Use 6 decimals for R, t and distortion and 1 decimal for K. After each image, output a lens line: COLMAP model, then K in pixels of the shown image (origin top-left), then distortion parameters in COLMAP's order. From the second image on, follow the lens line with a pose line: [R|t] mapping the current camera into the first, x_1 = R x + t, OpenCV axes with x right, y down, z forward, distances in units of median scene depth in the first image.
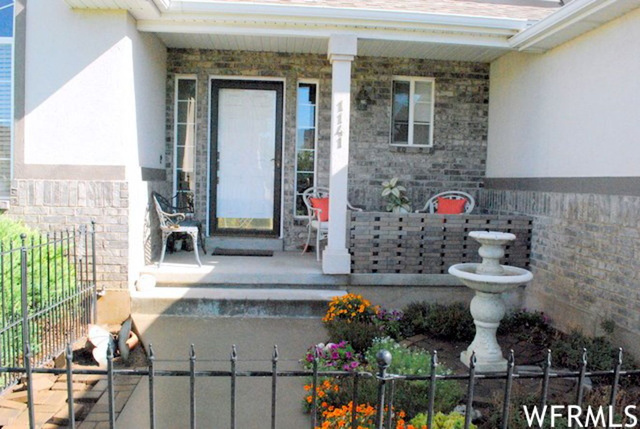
lens RADIAL K [[508.3, 0, 318.6], [0, 508.3, 216.4], [0, 0, 1]] dist [-0.071750, 0.008998]
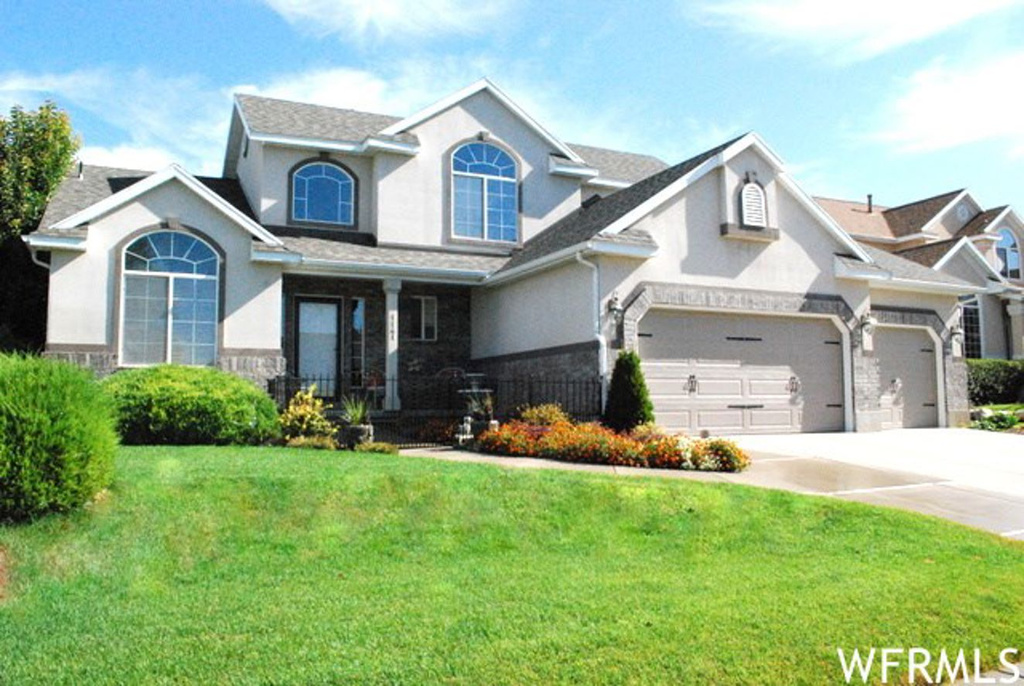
lens RADIAL K [[813.3, 0, 511.7], [0, 813.3, 342.8], [0, 0, 1]] dist [-0.071750, 0.008998]
pose [[0.927605, -0.002304, 0.373555, -0.615348], [0.059098, 0.988293, -0.140655, 0.290338], [-0.368857, 0.152549, 0.916882, -1.708530]]
